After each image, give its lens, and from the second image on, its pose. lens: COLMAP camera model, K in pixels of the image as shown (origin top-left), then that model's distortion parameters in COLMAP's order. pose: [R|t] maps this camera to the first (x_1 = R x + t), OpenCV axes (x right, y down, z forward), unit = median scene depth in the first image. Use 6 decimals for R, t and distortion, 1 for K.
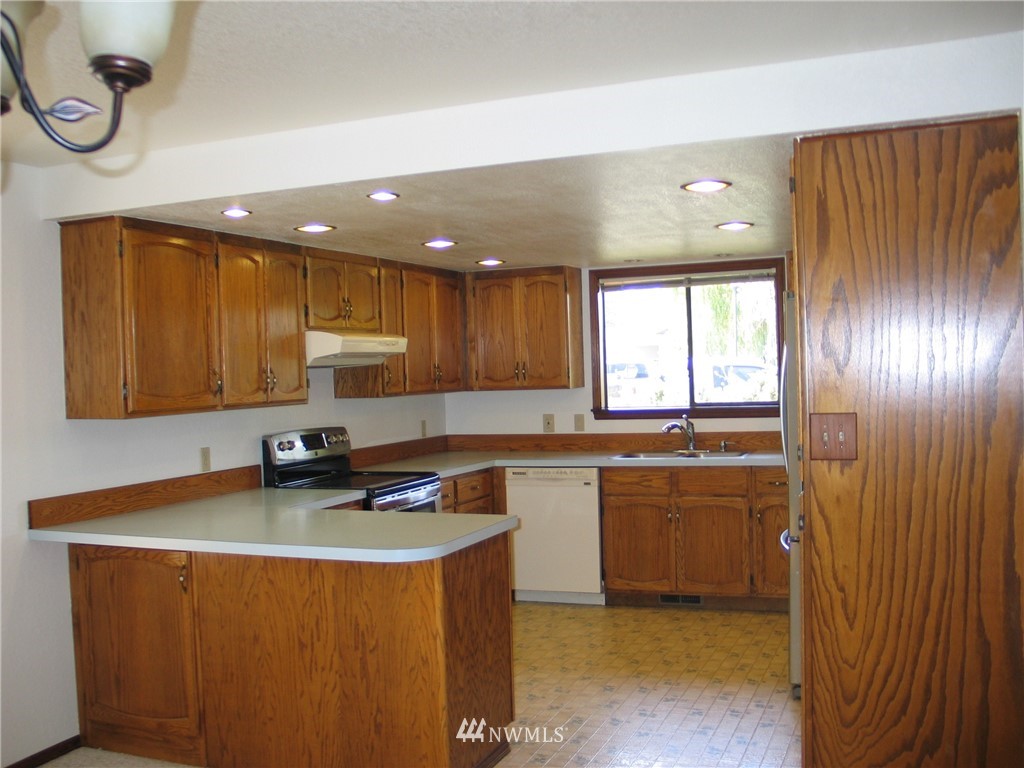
lens RADIAL K [[1070.6, 0, 512.0], [0, 1070.6, 384.0], [0, 0, 1]] dist [-0.195376, 0.184753]
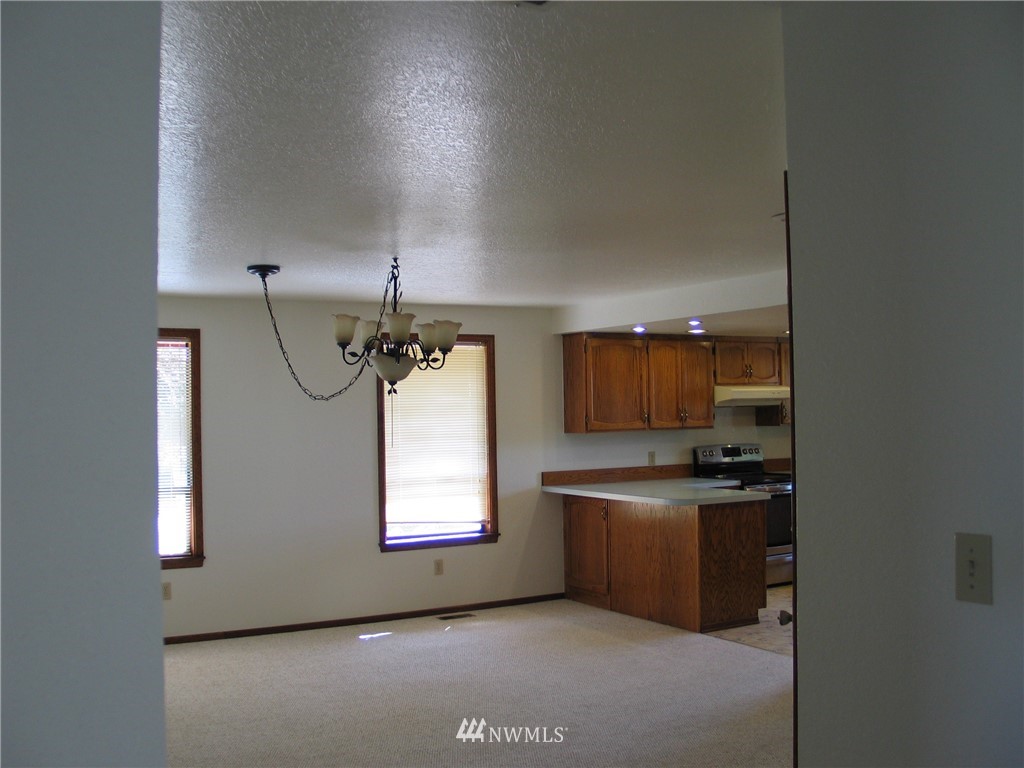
lens RADIAL K [[1070.6, 0, 512.0], [0, 1070.6, 384.0], [0, 0, 1]] dist [-0.195376, 0.184753]
pose [[0.789863, 0.003457, -0.613274, 0.675690], [-0.015714, 0.999770, -0.014603, -0.025959], [0.613082, 0.021171, 0.789735, -0.617100]]
